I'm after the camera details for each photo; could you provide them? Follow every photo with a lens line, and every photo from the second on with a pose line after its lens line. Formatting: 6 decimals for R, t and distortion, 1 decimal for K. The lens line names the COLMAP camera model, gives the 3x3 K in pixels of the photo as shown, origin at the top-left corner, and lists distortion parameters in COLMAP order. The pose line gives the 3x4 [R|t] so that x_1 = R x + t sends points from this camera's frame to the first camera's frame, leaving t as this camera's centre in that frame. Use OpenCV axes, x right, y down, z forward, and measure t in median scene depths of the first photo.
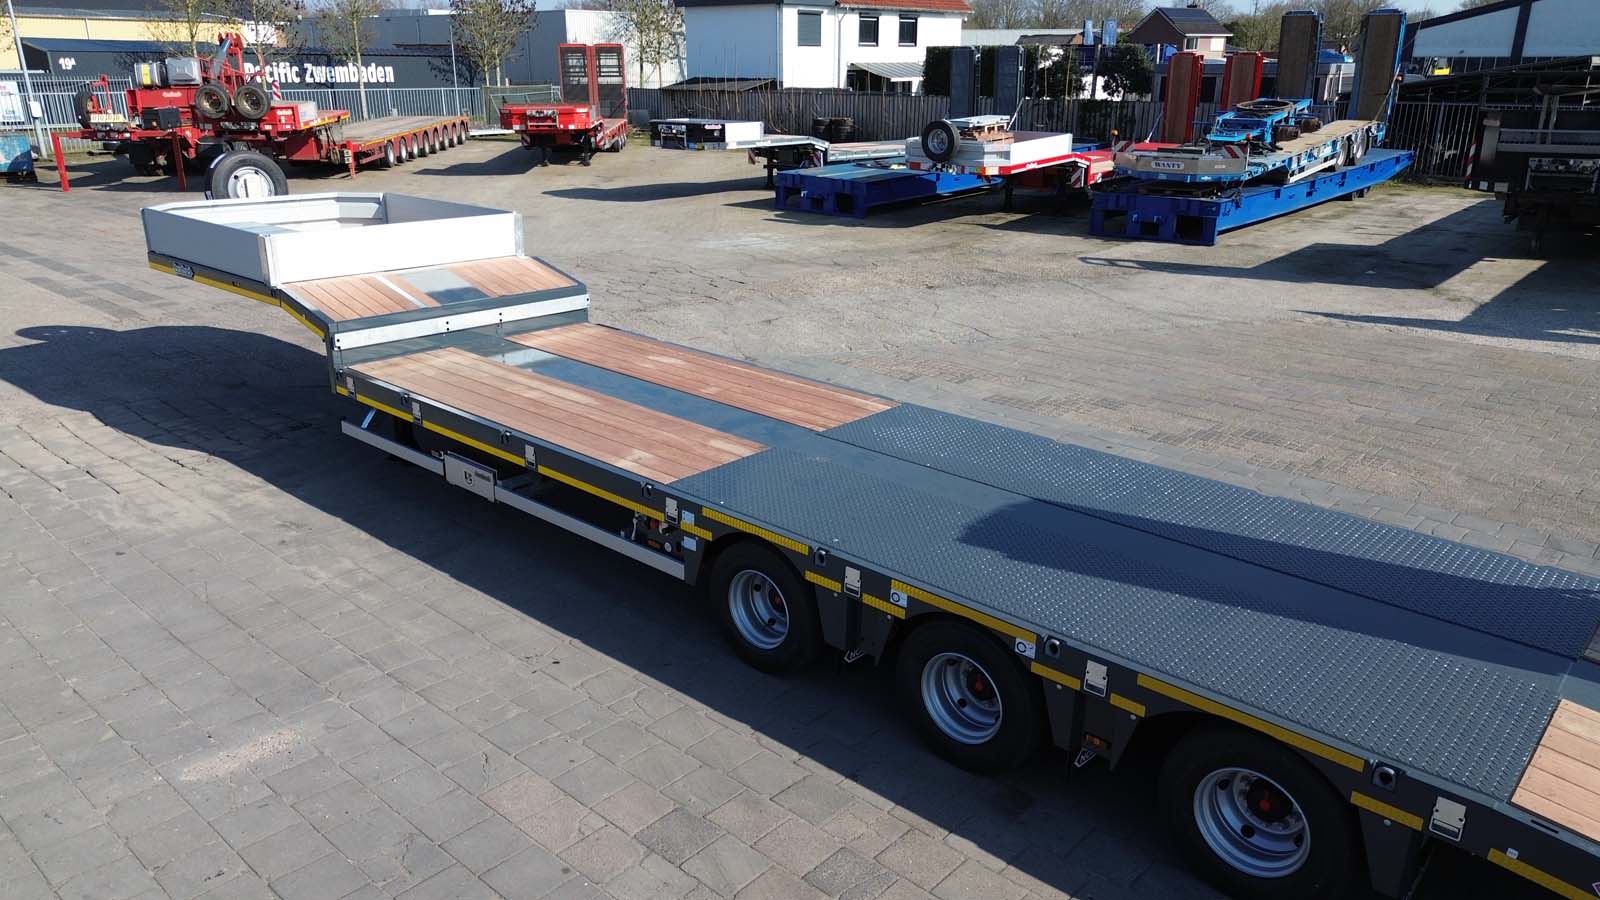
lens RADIAL K [[1136.1, 0, 798.4], [0, 1136.1, 448.9], [0, 0, 1]] dist [0.064672, -0.062619]
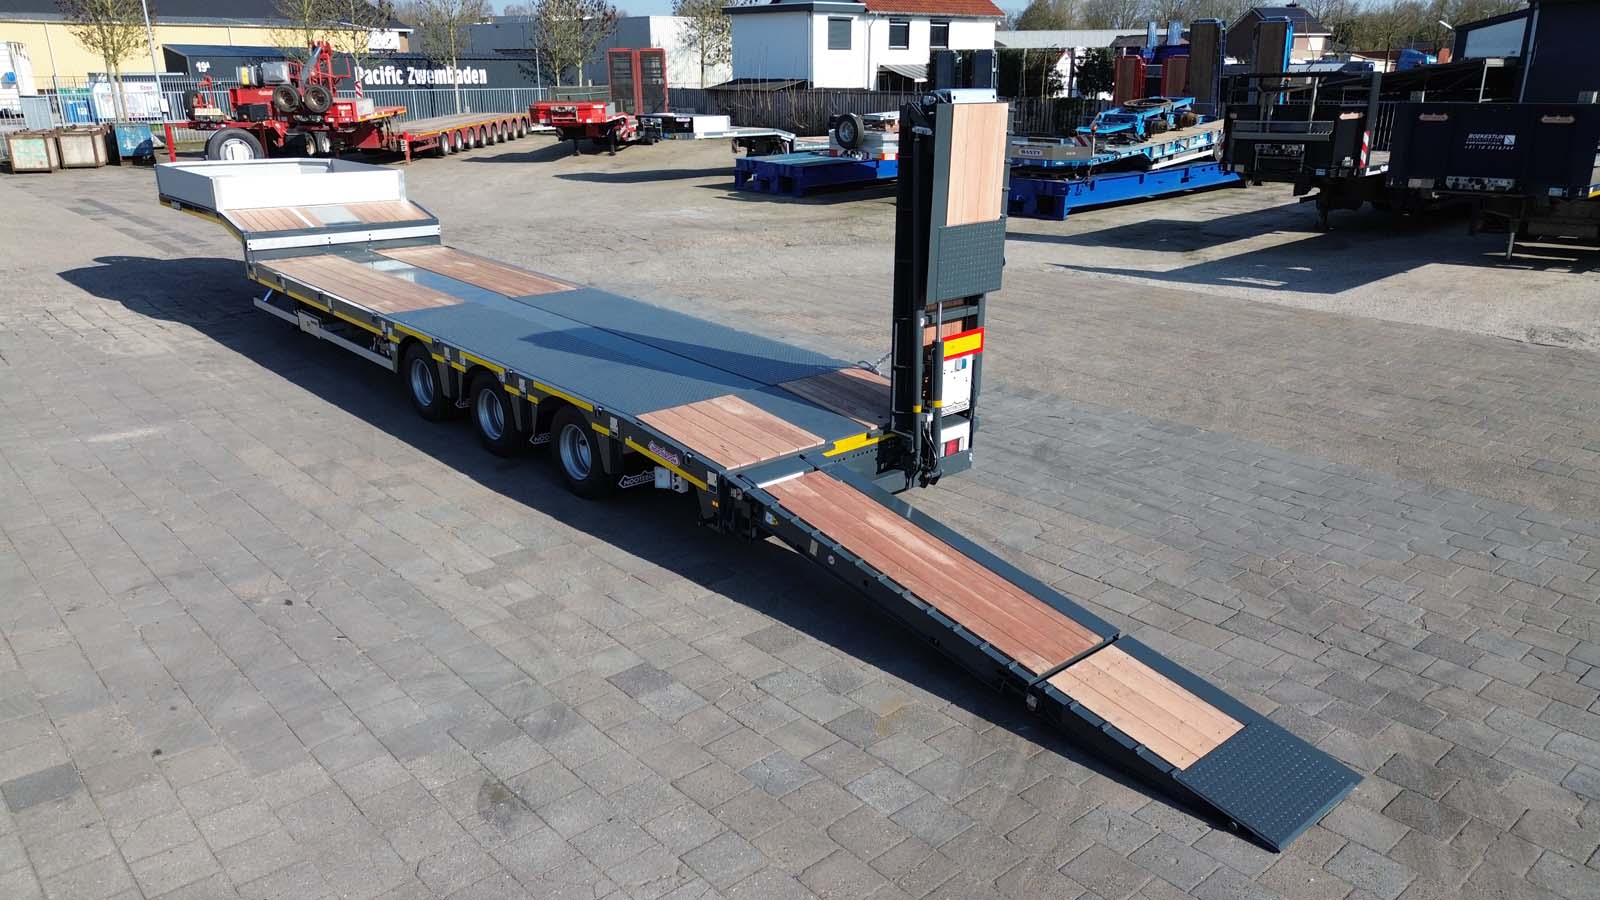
lens RADIAL K [[1136.1, 0, 800.5], [0, 1136.1, 452.3], [0, 0, 1]] dist [0.064672, -0.062619]
pose [[0.994394, 0.032130, -0.100741, 0.187702], [-0.031977, 0.999484, 0.003136, 0.058557], [0.100790, 0.000103, 0.994908, -0.177578]]
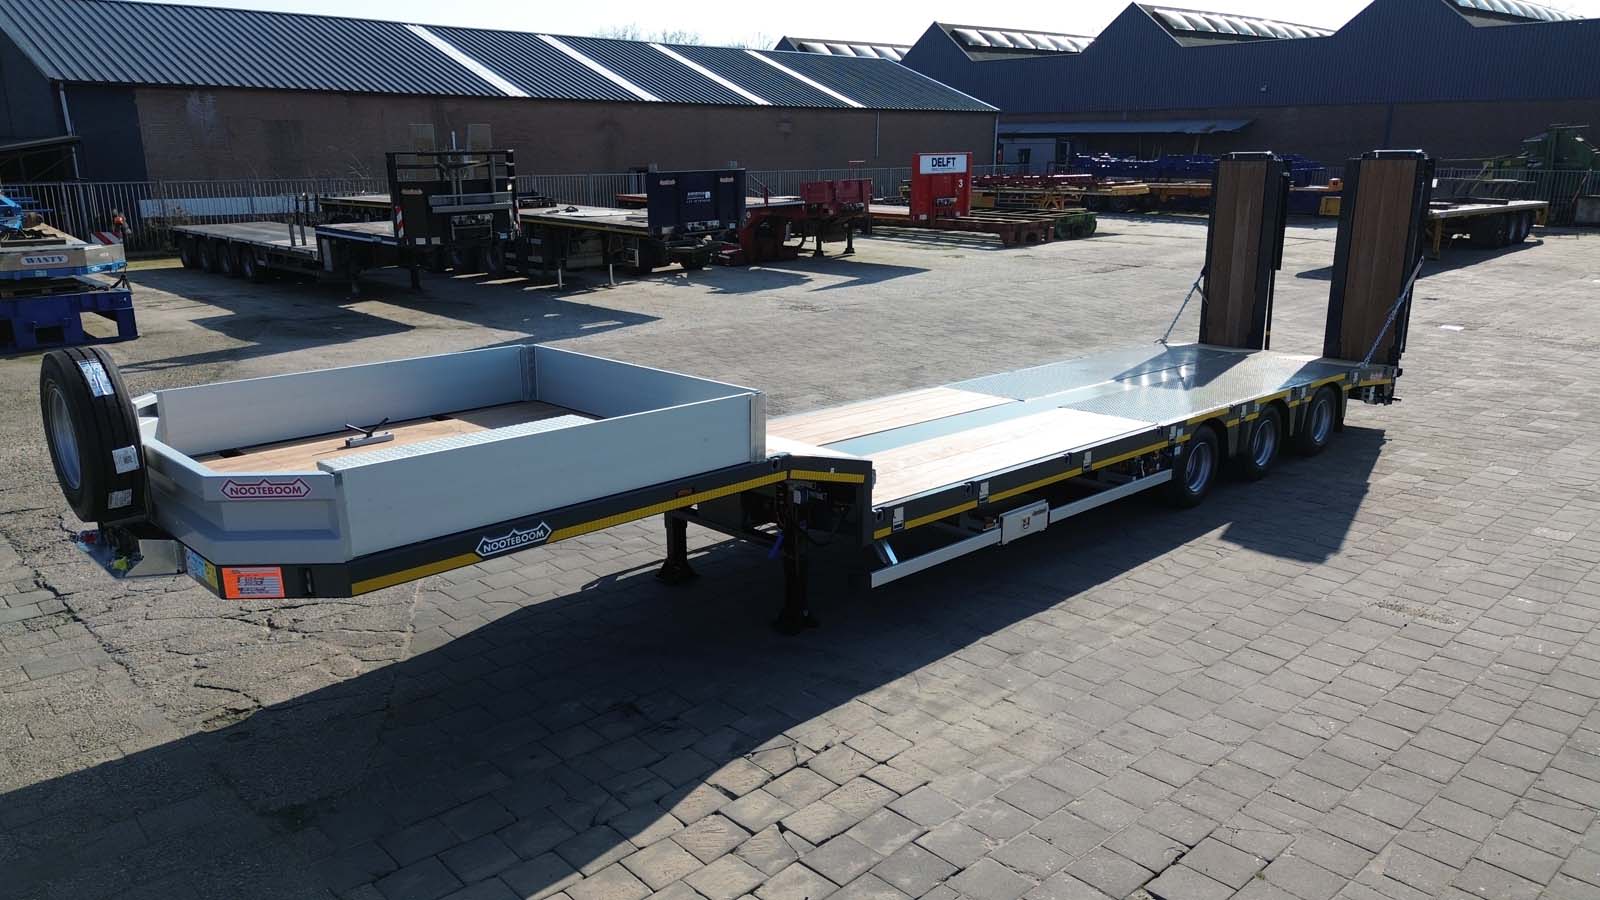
lens RADIAL K [[1136.1, 0, 798.4], [0, 1136.1, 450.8], [0, 0, 1]] dist [0.064672, -0.062619]
pose [[0.072367, -0.260802, 0.962676, -0.436227], [0.320053, 0.920234, 0.225245, -0.115004], [-0.944632, 0.291807, 0.150065, 0.337758]]
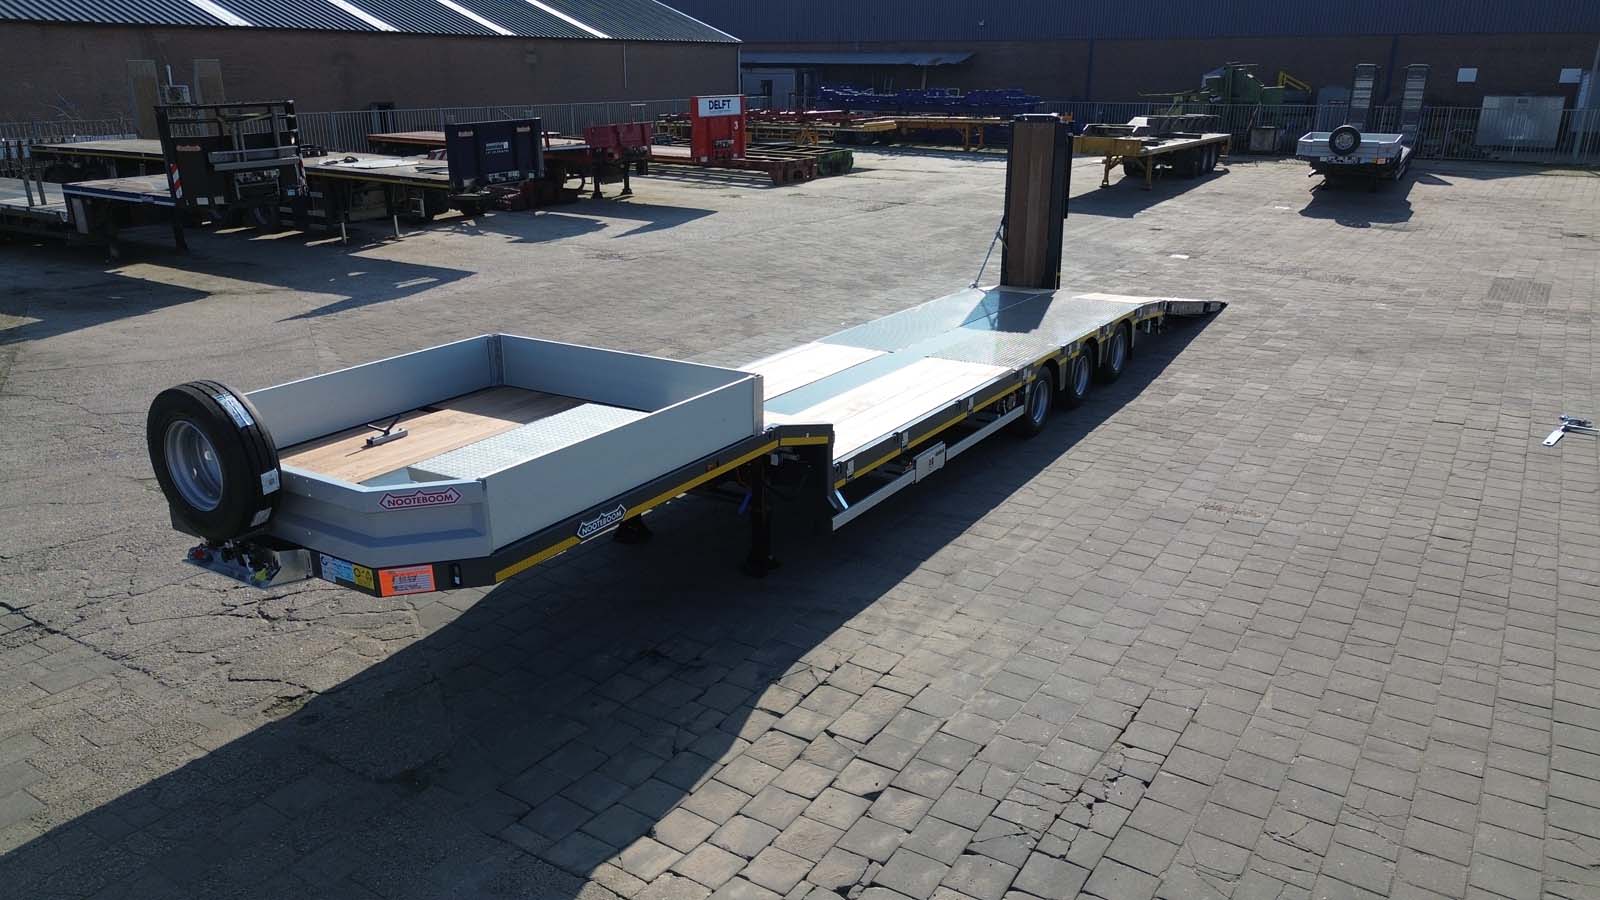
lens RADIAL K [[1136.1, 0, 799.8], [0, 1136.1, 449.1], [0, 0, 1]] dist [0.064672, -0.062619]
pose [[-0.165831, -0.317355, 0.933695, -0.474299], [0.313484, 0.880728, 0.355029, -0.159010], [-0.935002, 0.351573, -0.046566, 0.393075]]
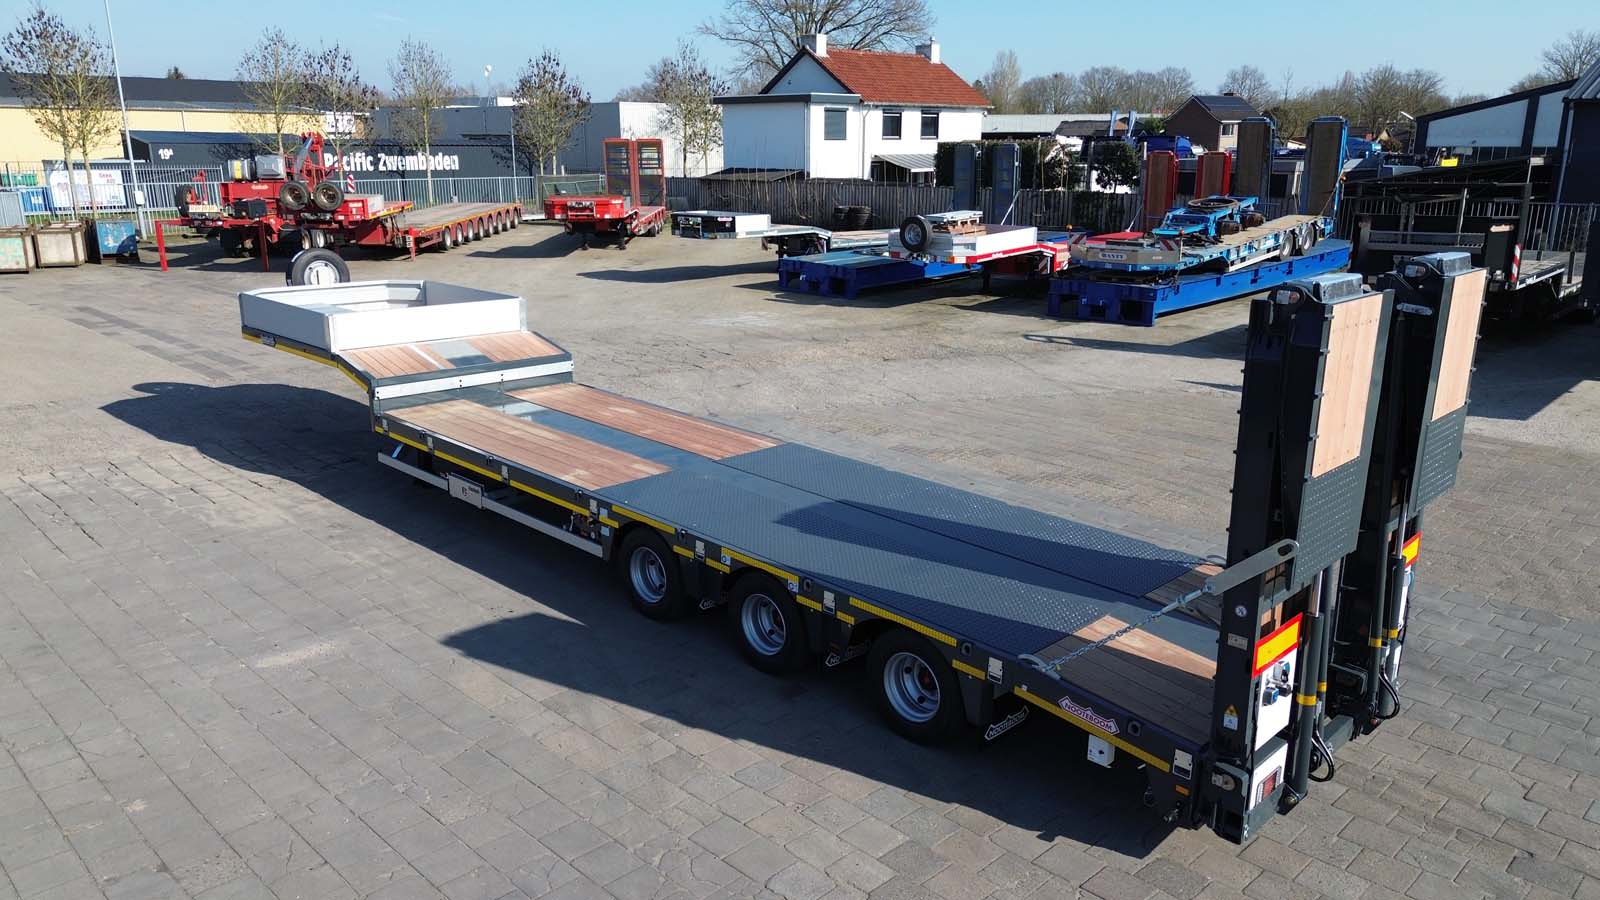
lens RADIAL K [[1136.1, 0, 798.7], [0, 1136.1, 449.7], [0, 0, 1]] dist [0.064672, -0.062619]
pose [[0.998811, 0.013090, -0.046964, 0.058344], [-0.016043, 0.997881, -0.063054, 0.018306], [0.046039, 0.063732, 0.996905, -0.117544]]
